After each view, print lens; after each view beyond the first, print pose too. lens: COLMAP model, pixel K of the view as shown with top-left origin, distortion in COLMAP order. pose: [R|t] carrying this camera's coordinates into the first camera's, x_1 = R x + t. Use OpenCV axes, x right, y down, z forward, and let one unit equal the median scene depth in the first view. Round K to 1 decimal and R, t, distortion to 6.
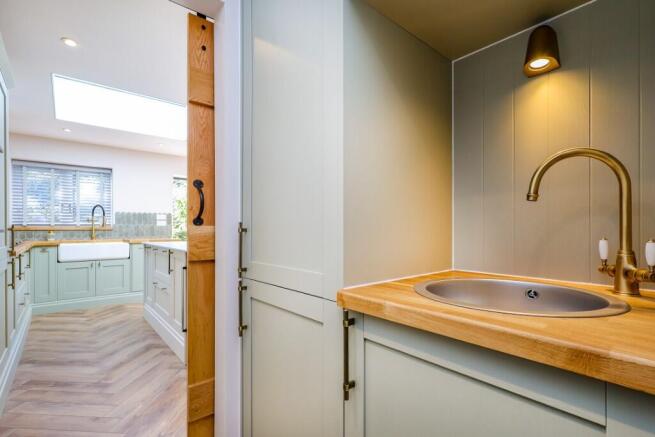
lens RADIAL K [[315.5, 0, 326.2], [0, 315.5, 226.8], [0, 0, 1]] dist [0.022425, -0.001301]
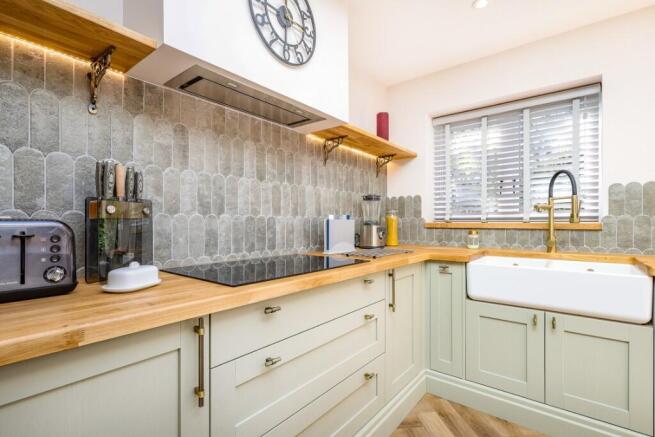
lens RADIAL K [[315.5, 0, 330.2], [0, 315.5, 219.8], [0, 0, 1]] dist [0.022425, -0.001301]
pose [[0.208920, -0.001692, -0.977931, -0.400981], [0.006694, 0.999978, -0.000300, -0.006268], [0.977910, -0.006483, 0.208927, 0.671170]]
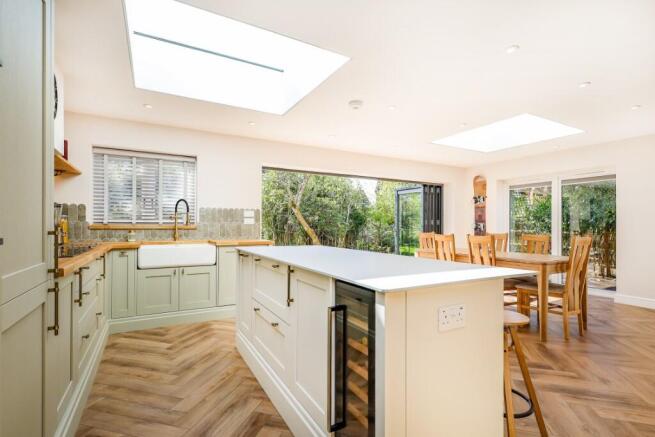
lens RADIAL K [[315.5, 0, 328.8], [0, 315.5, 224.6], [0, 0, 1]] dist [0.022425, -0.001301]
pose [[0.983950, 0.005836, -0.178349, -0.206088], [-0.005865, 0.999983, 0.000363, -0.004702], [0.178349, 0.000689, 0.983967, 0.277151]]
